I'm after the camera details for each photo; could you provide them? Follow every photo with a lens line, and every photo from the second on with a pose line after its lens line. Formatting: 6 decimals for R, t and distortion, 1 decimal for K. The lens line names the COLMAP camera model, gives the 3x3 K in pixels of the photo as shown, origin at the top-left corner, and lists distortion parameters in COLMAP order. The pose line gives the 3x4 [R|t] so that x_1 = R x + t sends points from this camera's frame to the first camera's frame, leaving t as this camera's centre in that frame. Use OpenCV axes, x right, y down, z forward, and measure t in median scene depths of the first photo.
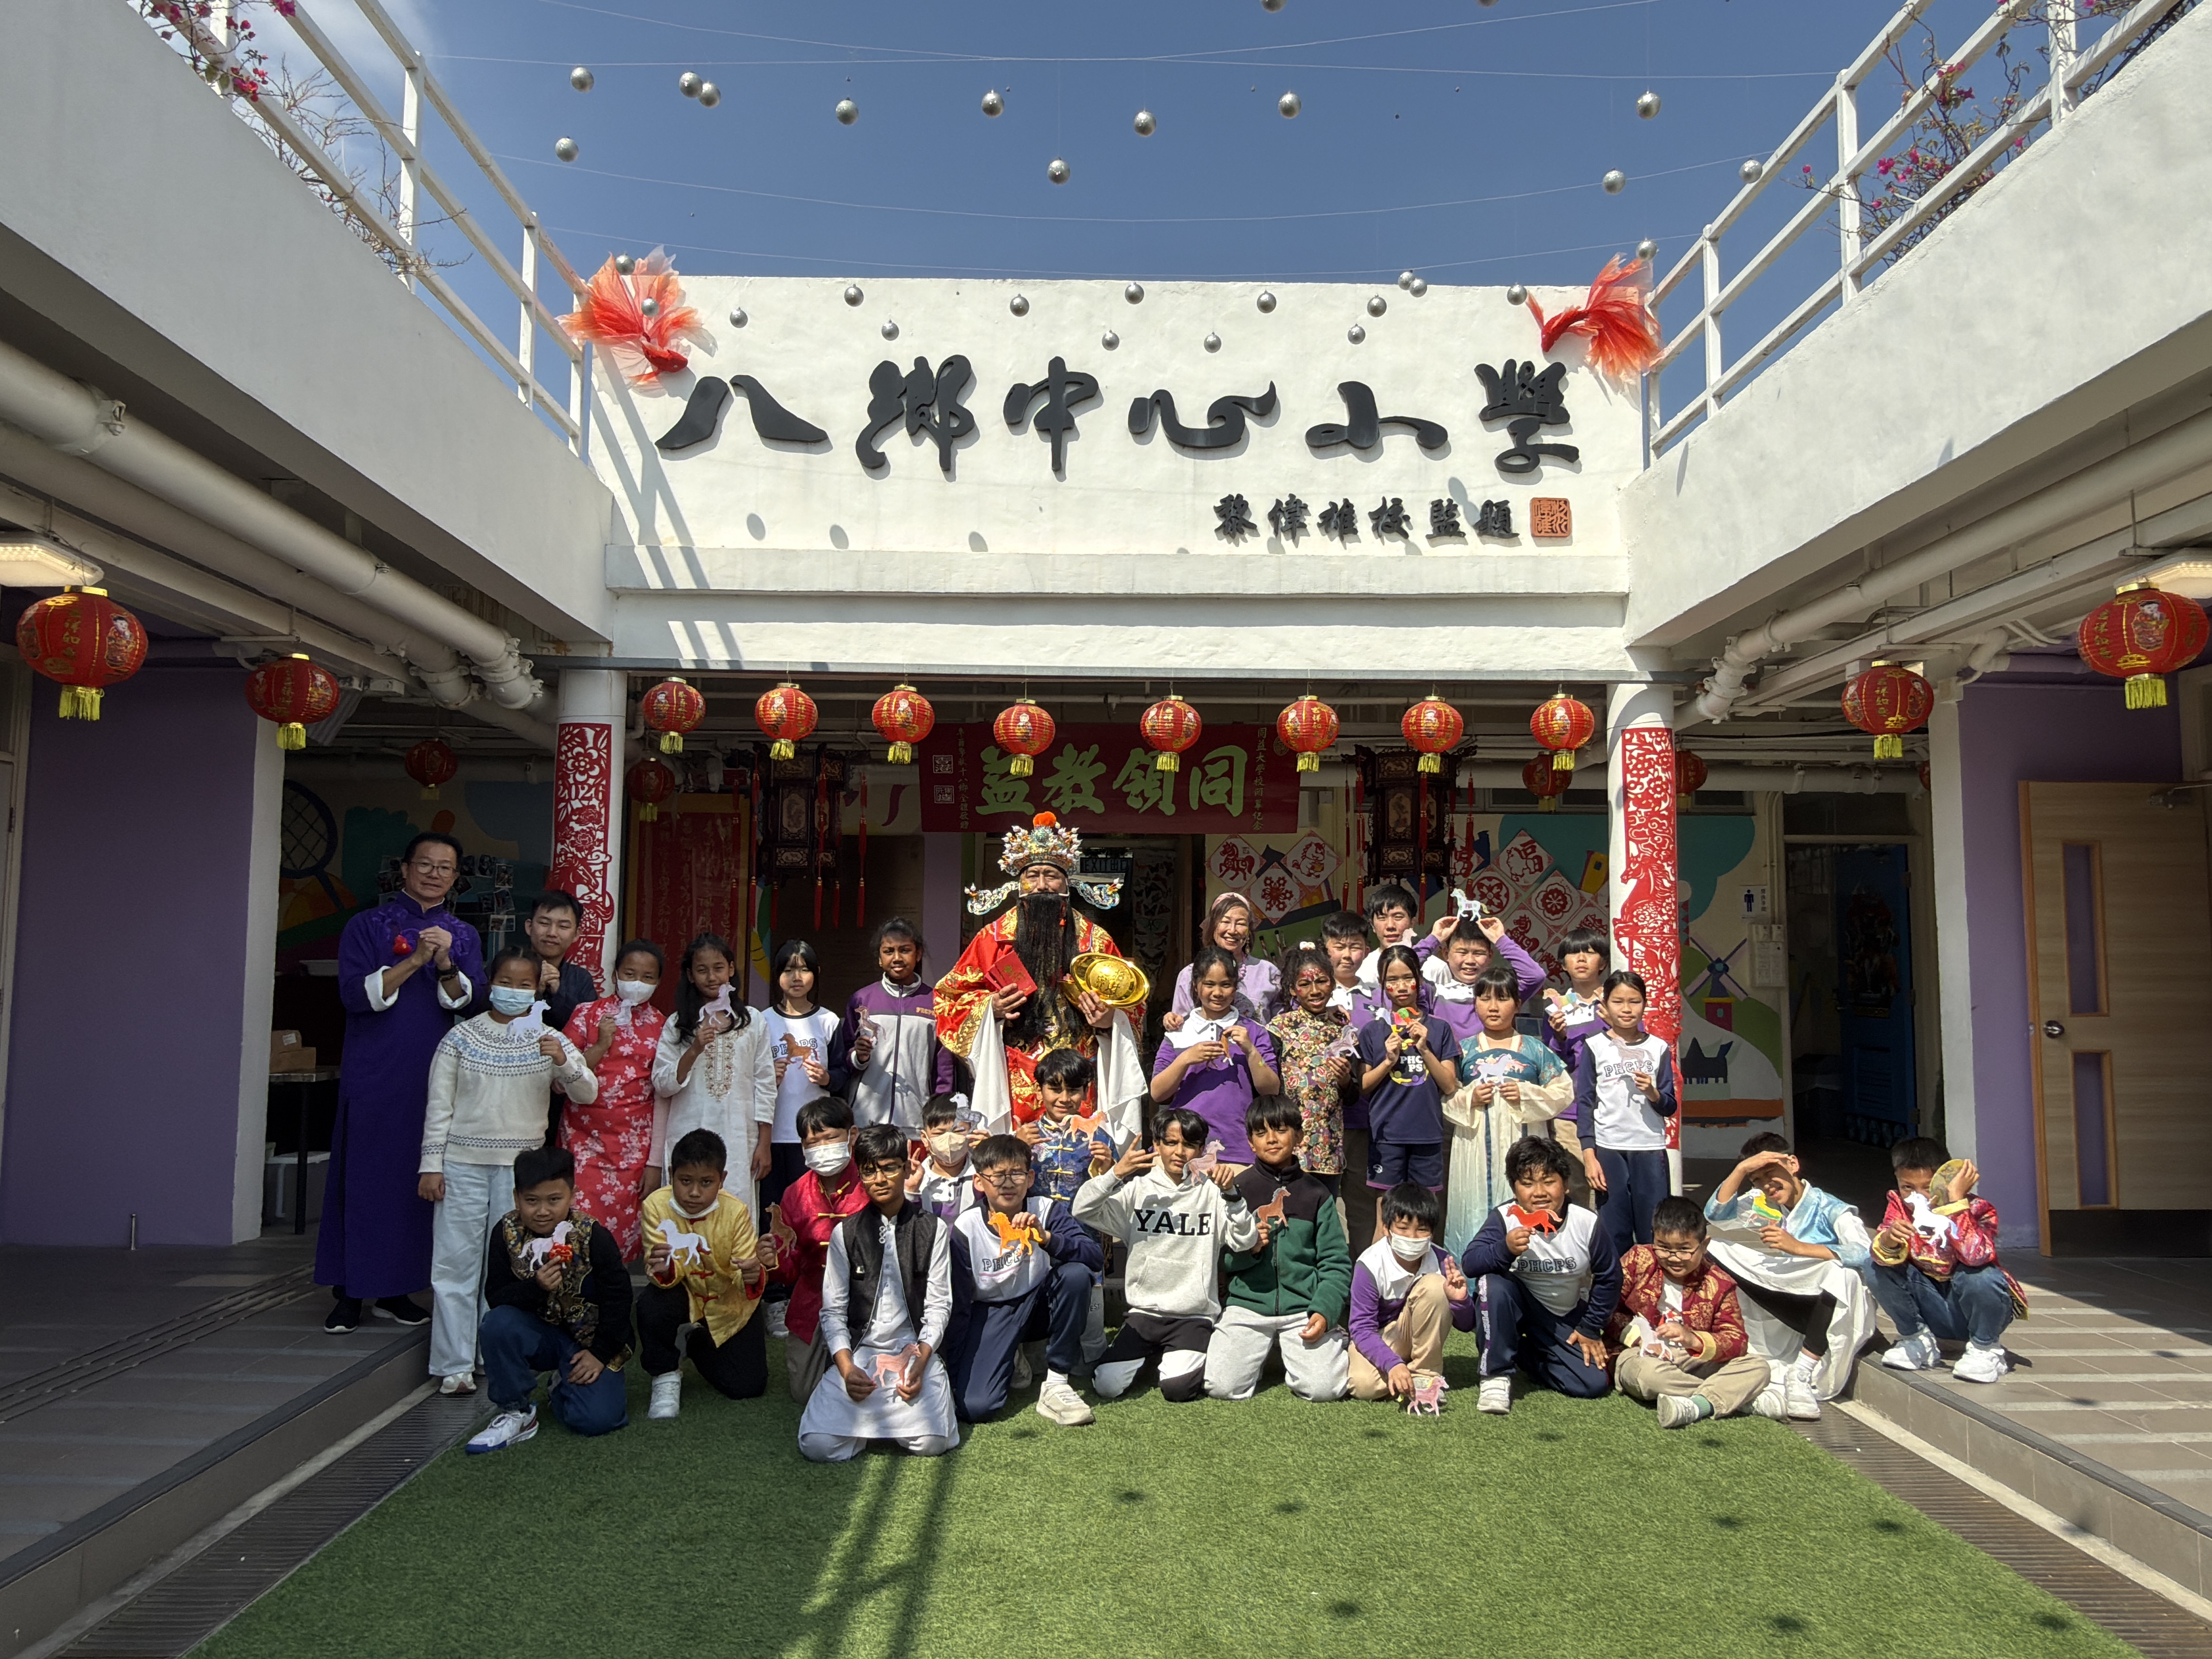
lens RADIAL K [[1511.4, 0, 1106.0], [0, 1511.4, 829.5], [0, 0, 1]] dist [0.001335, -0.001720]
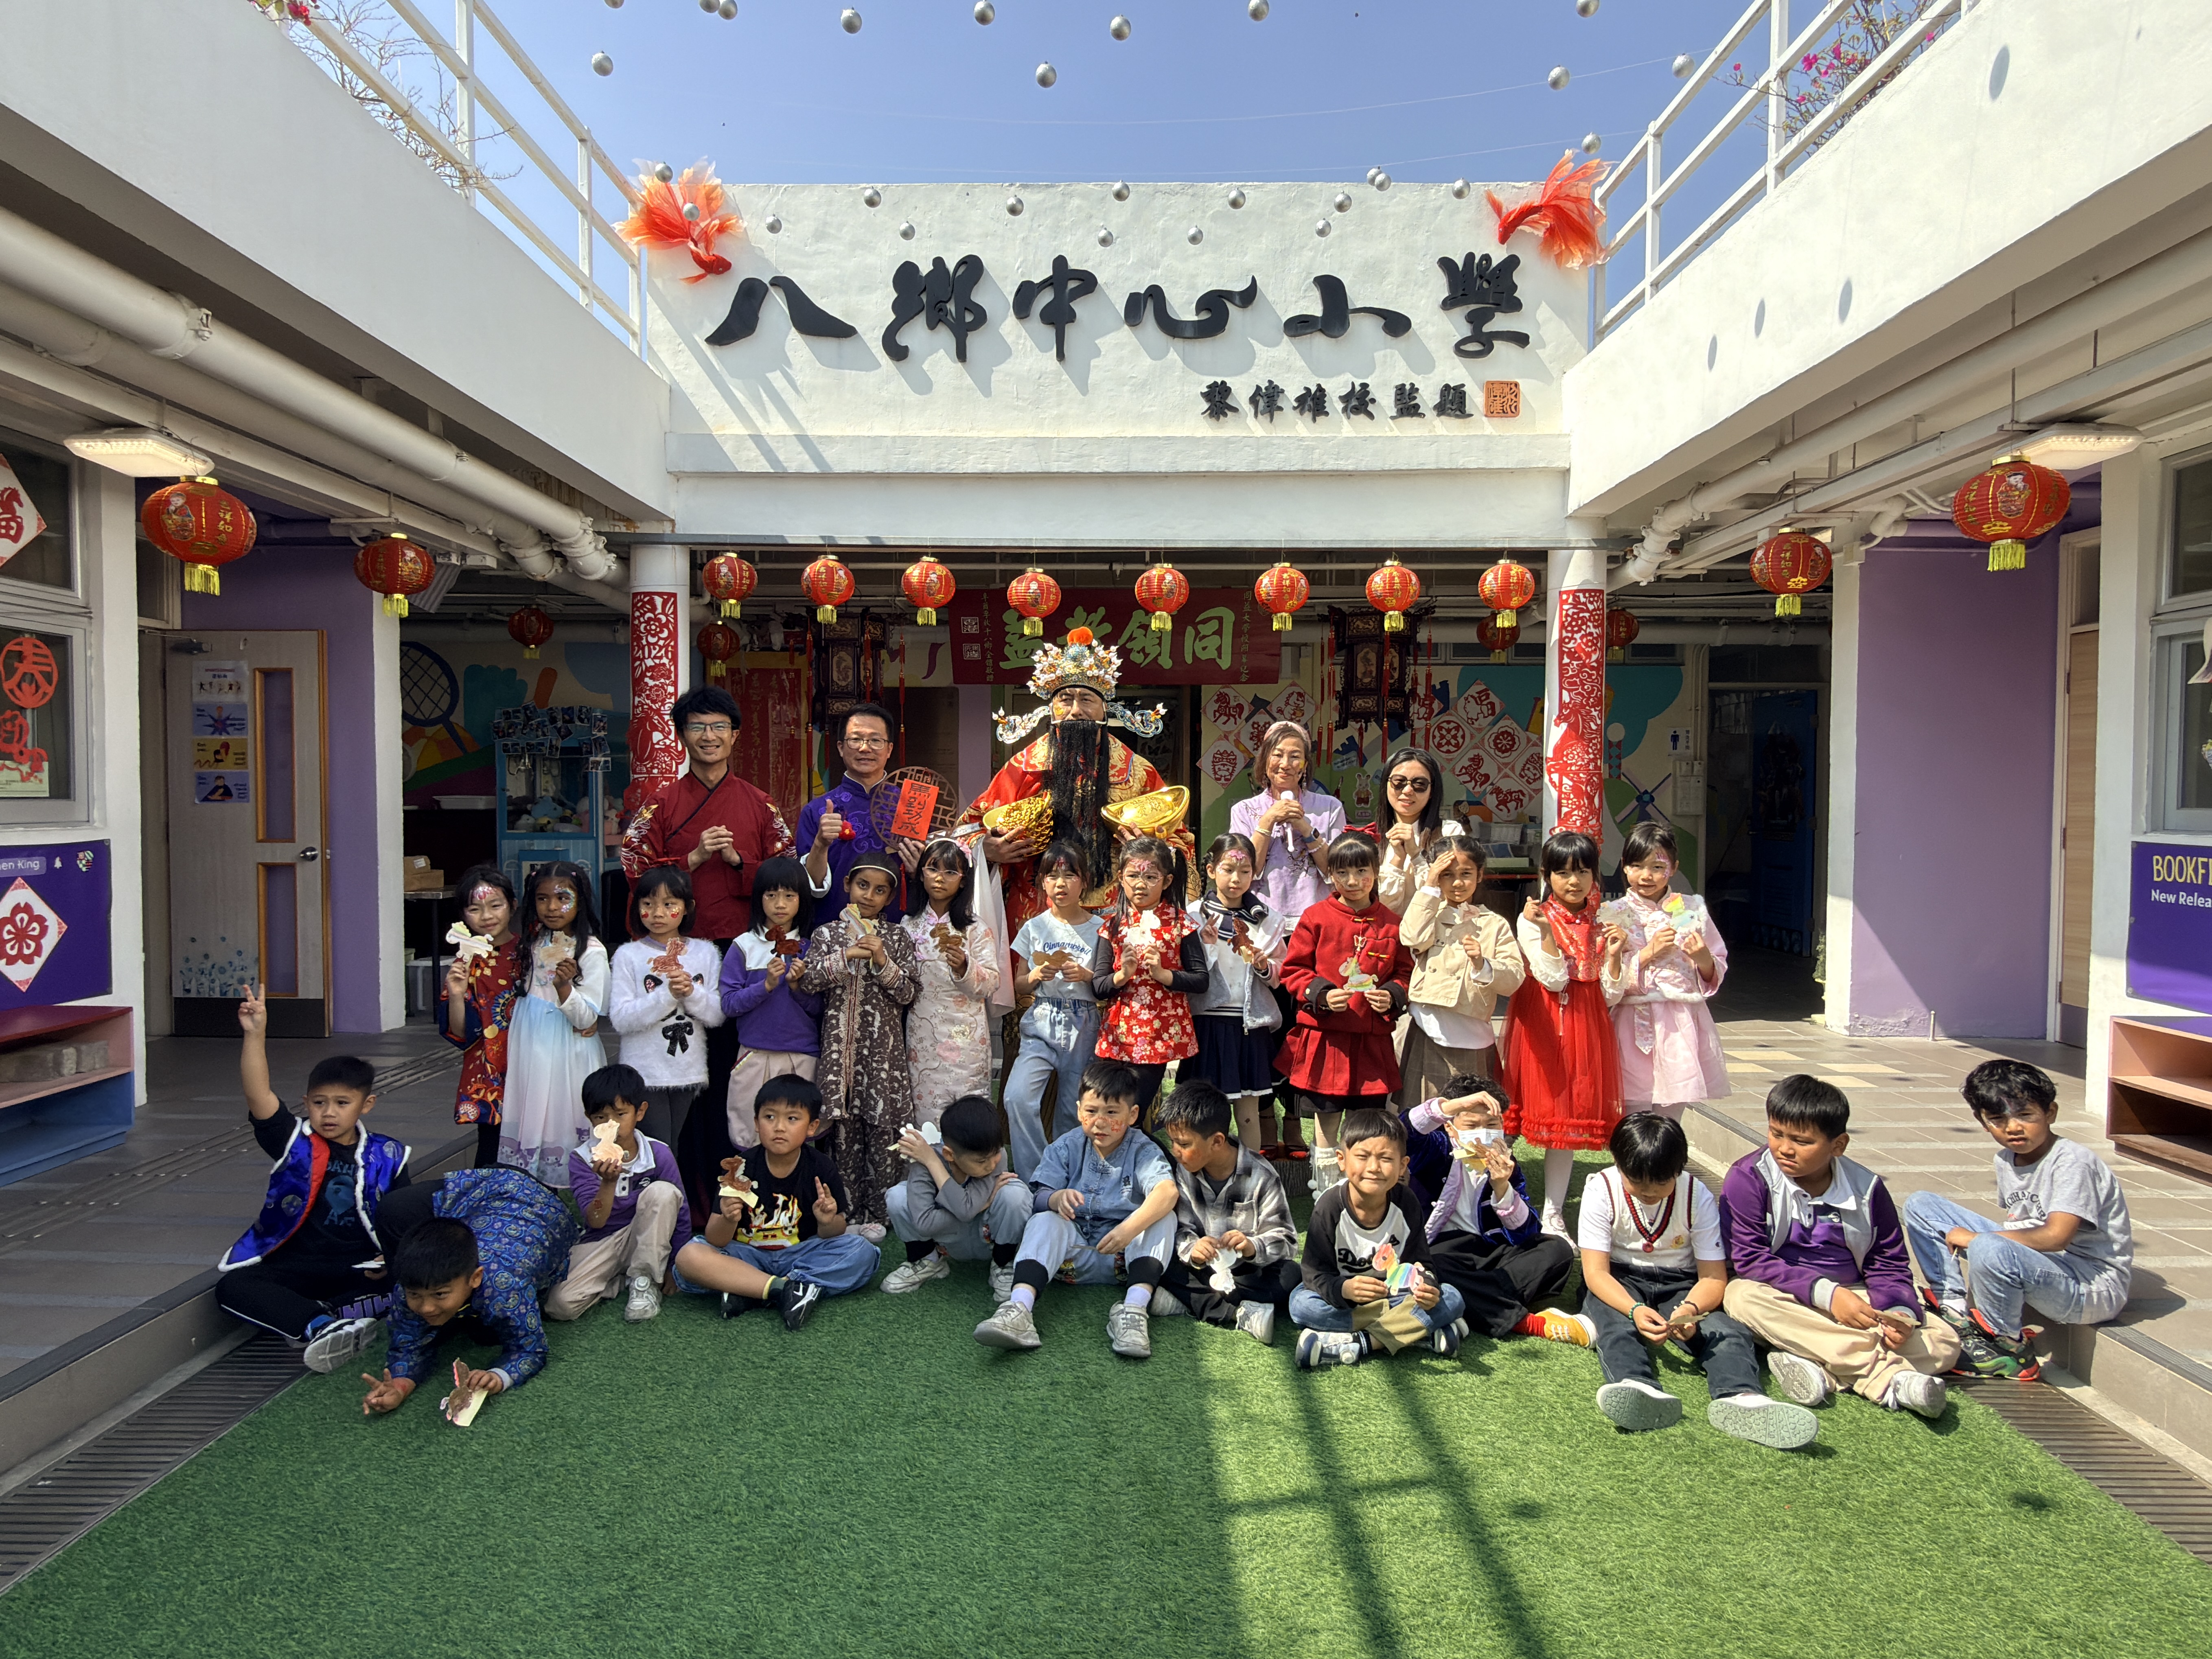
lens RADIAL K [[1297.4, 0, 1106.0], [0, 1297.4, 829.5], [0, 0, 1]] dist [0.000325, -0.001714]
pose [[0.999702, -0.002651, -0.024272, 0.023640], [0.005430, 0.993334, 0.115142, -0.002112], [0.023805, -0.115239, 0.993053, 0.002941]]
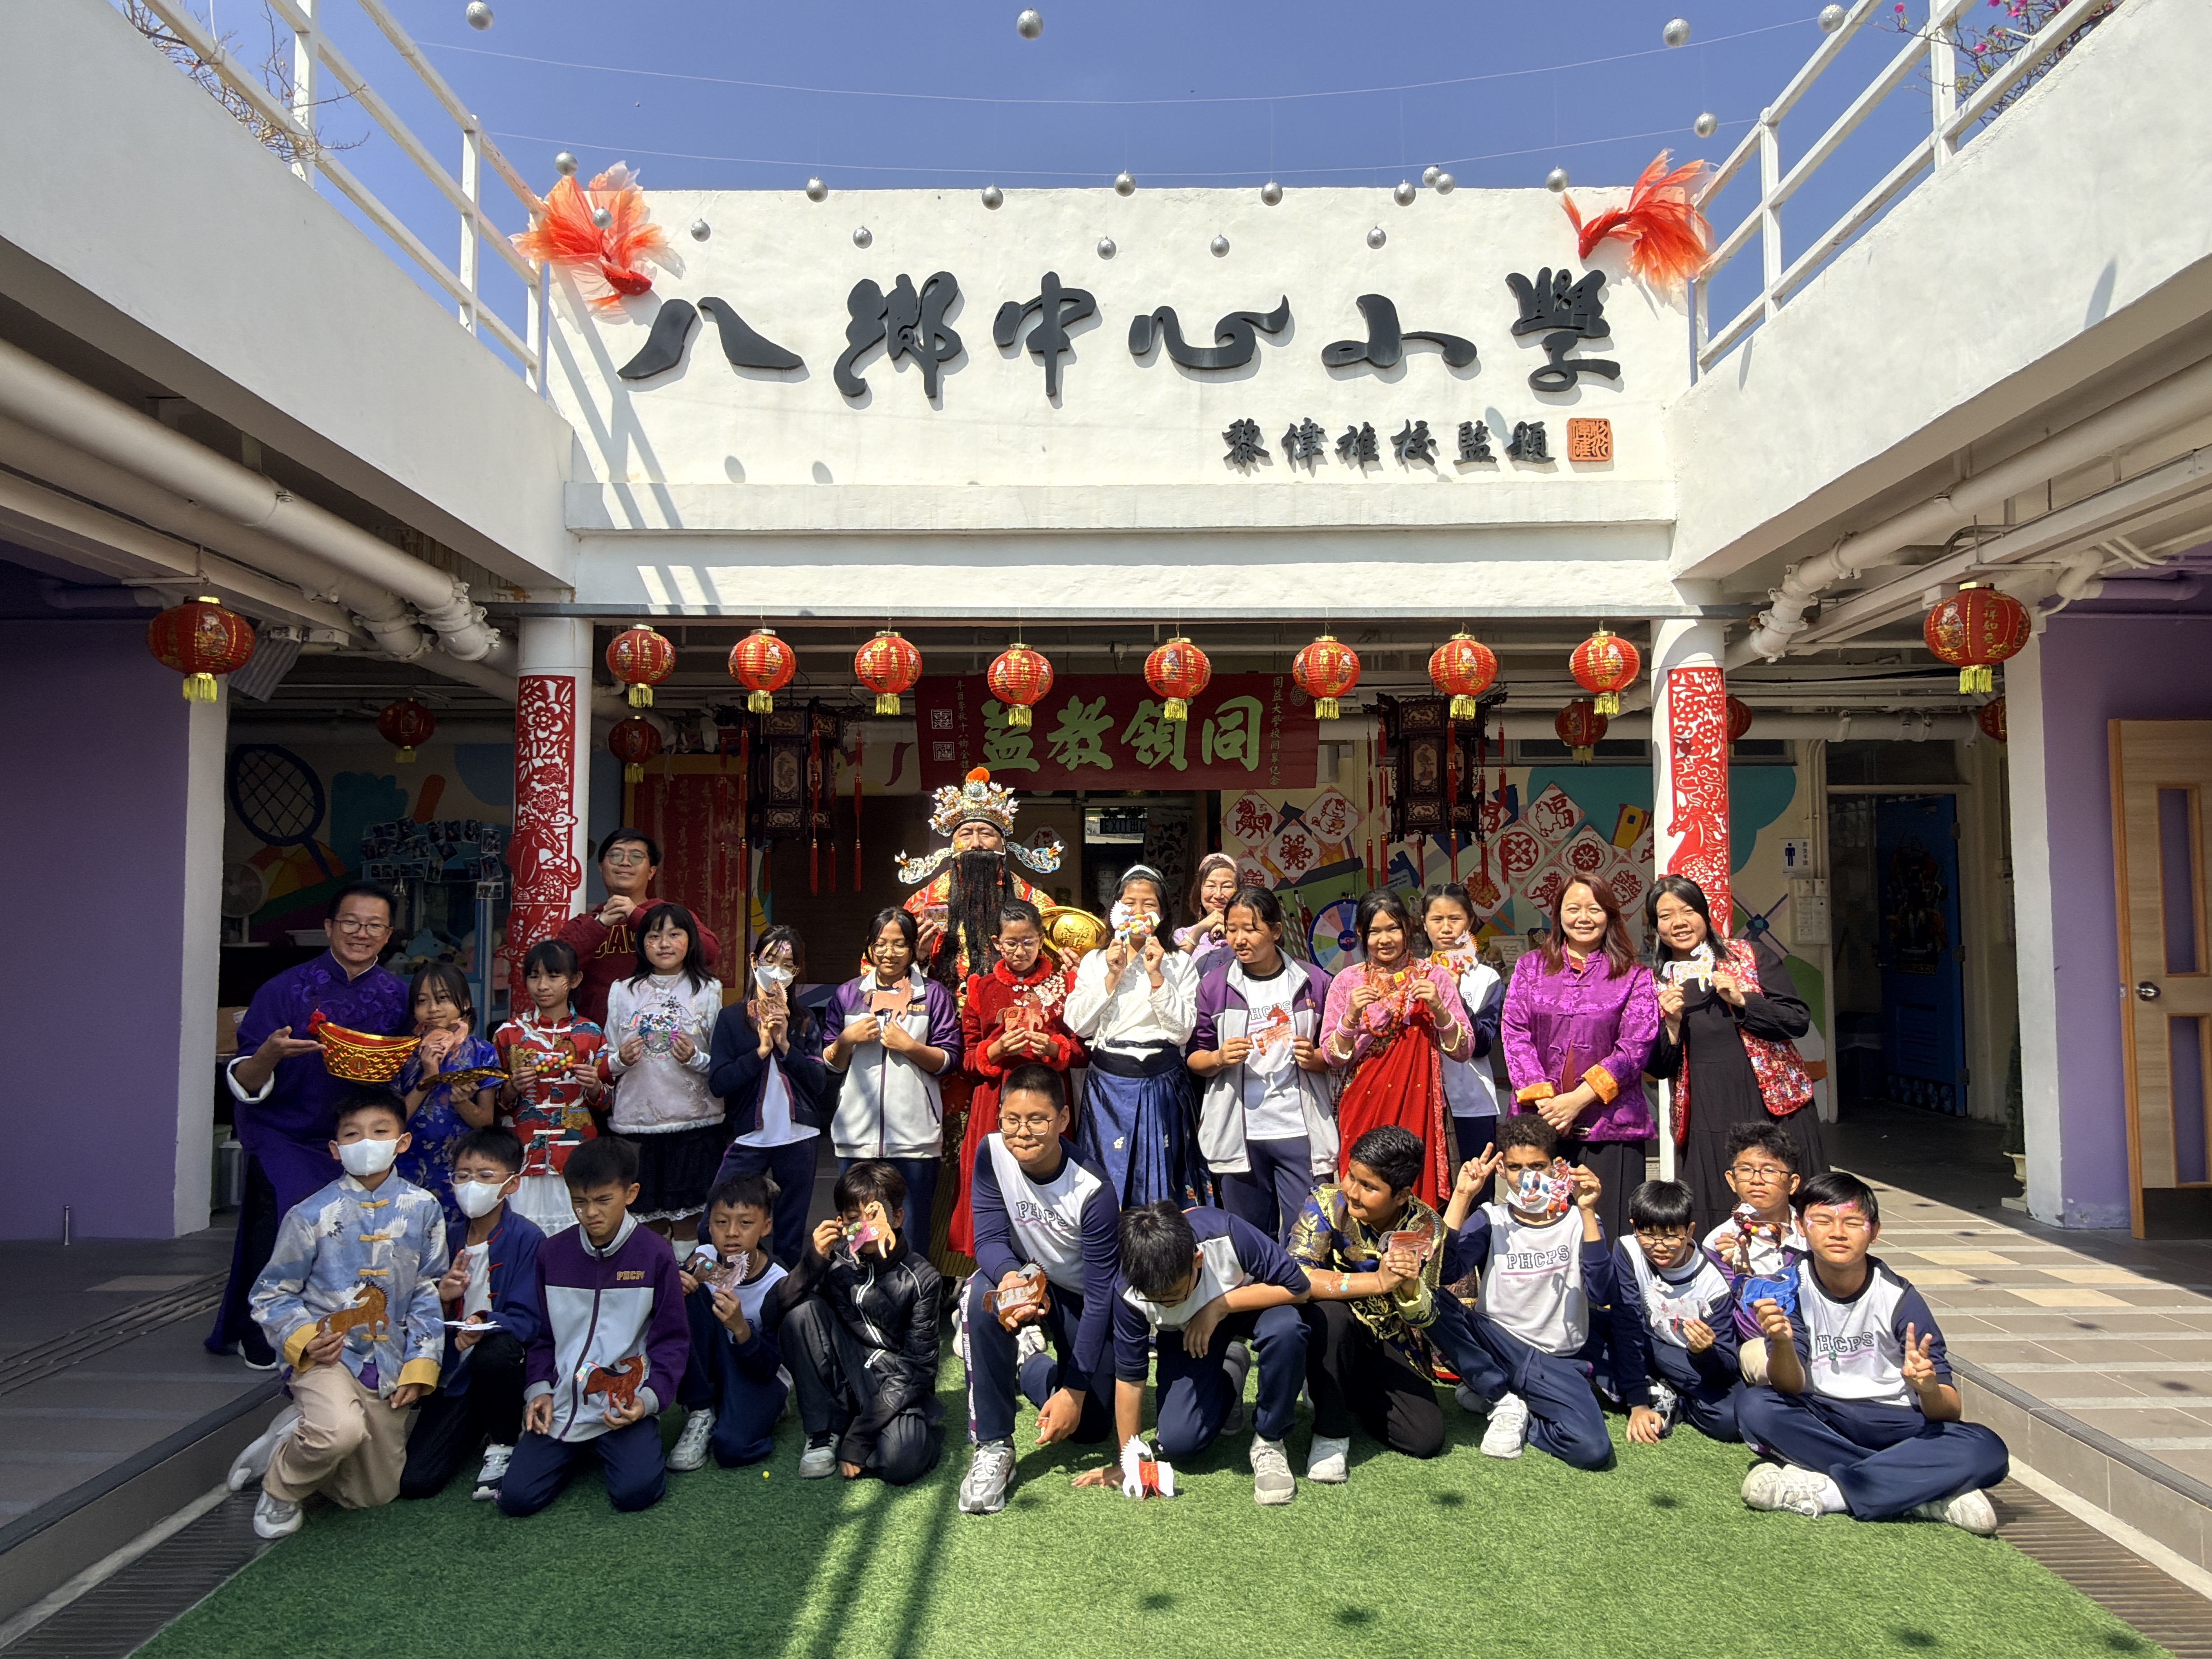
lens RADIAL K [[1447.7, 0, 1113.8], [0, 1447.7, 826.3], [0, 0, 1]] dist [-0.000486, -0.000145]
pose [[0.999841, -0.010116, -0.014676, 0.015640], [0.010448, 0.999688, 0.022706, 0.005588], [0.014441, -0.022855, 0.999634, 0.111385]]
